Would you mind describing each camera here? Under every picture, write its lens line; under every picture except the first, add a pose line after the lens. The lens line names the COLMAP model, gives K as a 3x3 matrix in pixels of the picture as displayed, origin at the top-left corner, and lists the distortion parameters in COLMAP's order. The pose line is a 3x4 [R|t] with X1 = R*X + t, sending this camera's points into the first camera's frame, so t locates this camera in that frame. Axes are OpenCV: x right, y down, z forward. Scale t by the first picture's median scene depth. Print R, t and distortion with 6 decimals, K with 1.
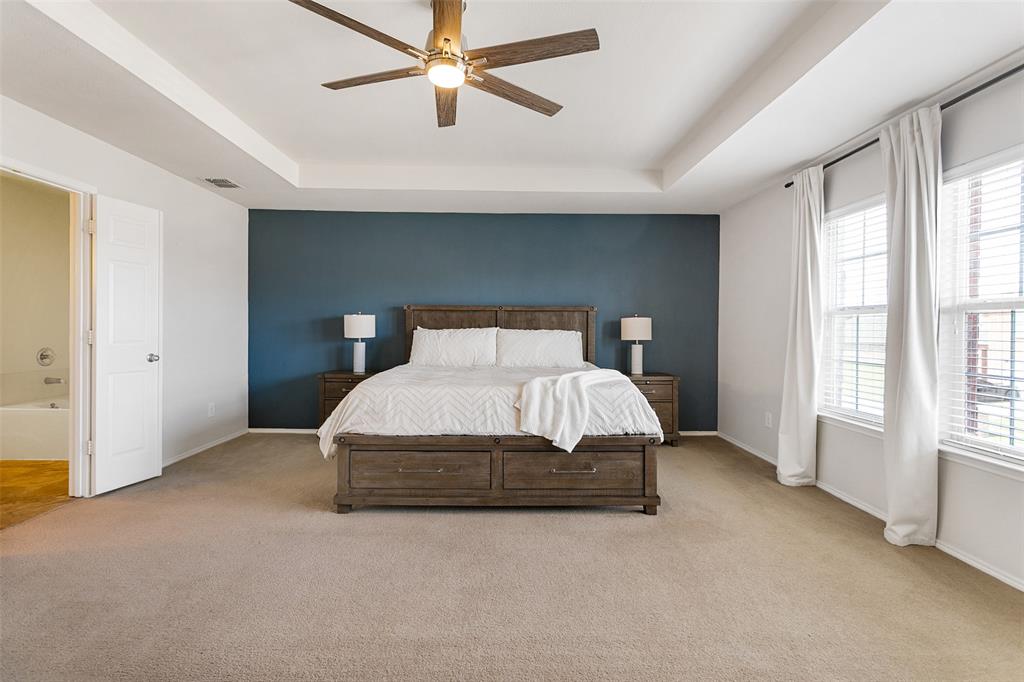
lens RADIAL K [[485.0, 0, 510.2], [0, 485.0, 330.7], [0, 0, 1]] dist [-0.000056, 0.000099]
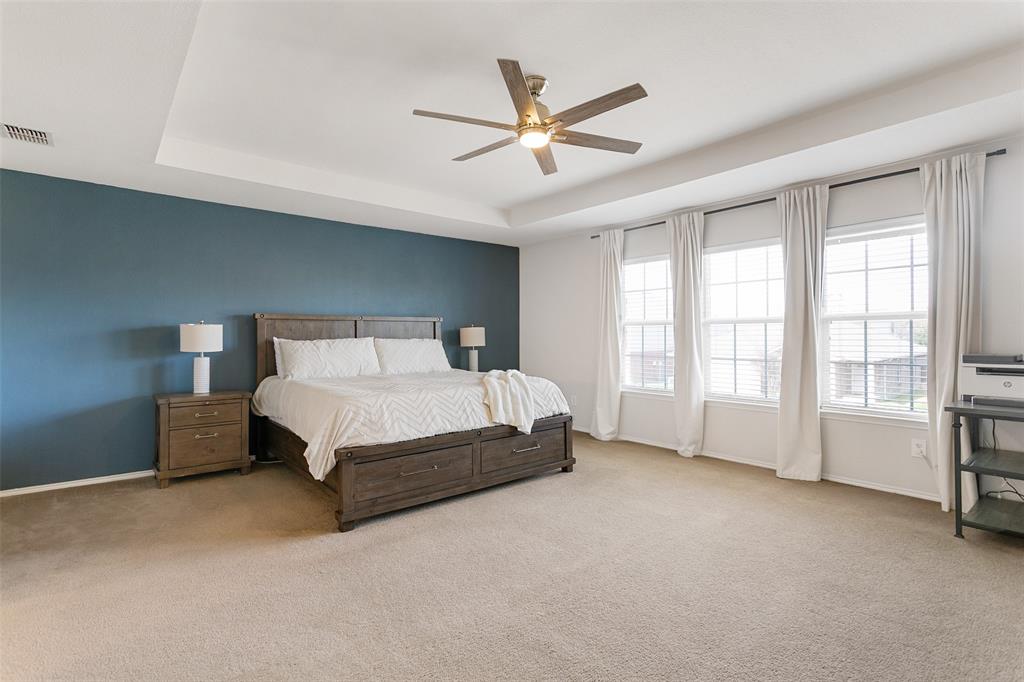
lens RADIAL K [[485.0, 0, 510.2], [0, 485.0, 330.7], [0, 0, 1]] dist [-0.000056, 0.000099]
pose [[0.775329, -0.004941, 0.631538, -0.699641], [0.015264, 0.999824, -0.010916, -0.006969], [-0.631373, 0.018103, 0.775268, 0.038720]]
